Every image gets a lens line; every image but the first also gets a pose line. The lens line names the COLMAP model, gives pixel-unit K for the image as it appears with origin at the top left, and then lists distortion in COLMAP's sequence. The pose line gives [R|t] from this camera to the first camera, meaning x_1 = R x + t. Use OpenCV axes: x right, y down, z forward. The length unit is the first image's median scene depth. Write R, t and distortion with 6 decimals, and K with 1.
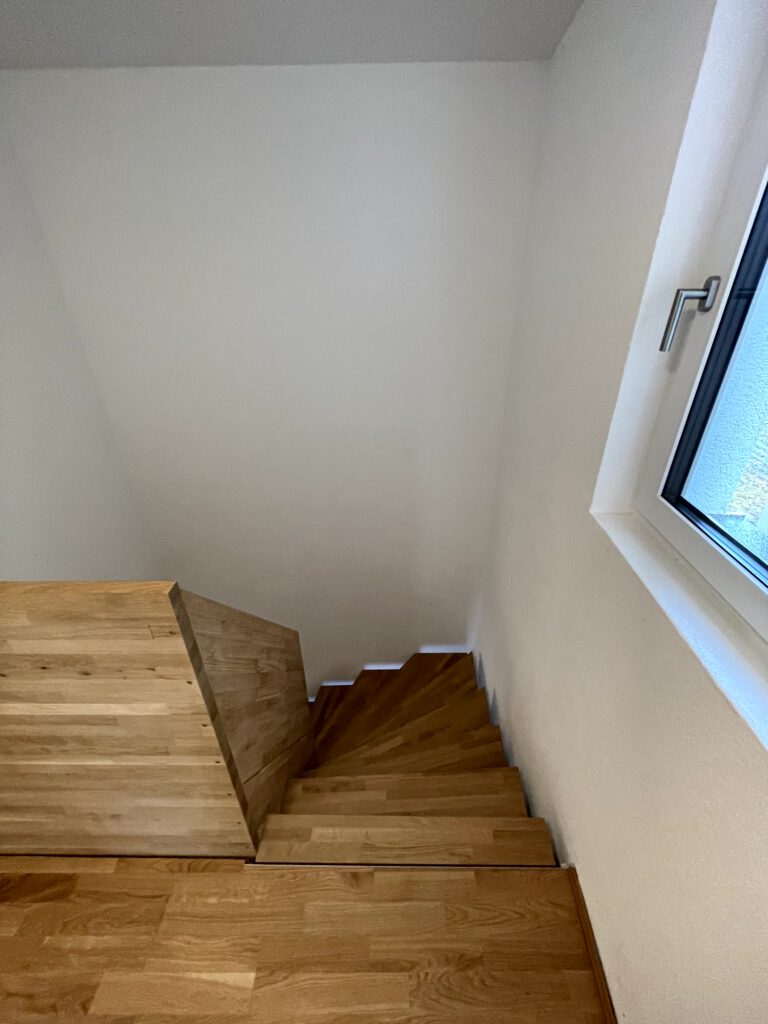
lens RADIAL K [[412.0, 0, 385.2], [0, 412.0, 507.8], [0, 0, 1]] dist [-0.008567, 0.000199]
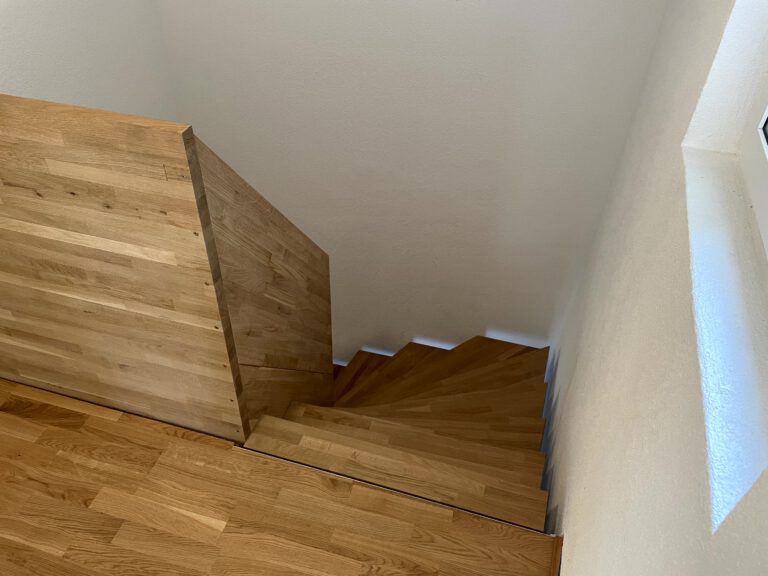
lens RADIAL K [[583.7, 0, 381.7], [0, 583.7, 282.0], [0, 0, 1]] dist [0.059092, -0.086753]
pose [[0.962529, 0.201740, -0.181216, 0.224967], [-0.161119, 0.962956, 0.216233, 0.121623], [0.218126, -0.178934, 0.959377, -0.287368]]
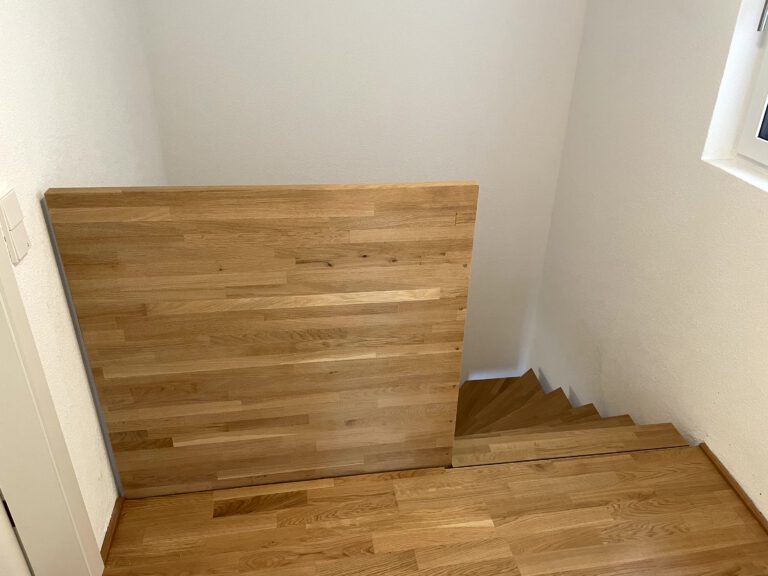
lens RADIAL K [[583.7, 0, 381.7], [0, 583.7, 282.0], [0, 0, 1]] dist [0.059092, -0.086753]
pose [[0.986215, -0.044849, 0.159272, -0.885859], [0.047089, 0.998837, -0.010320, 0.405515], [-0.158624, 0.017677, 0.987181, -0.727245]]
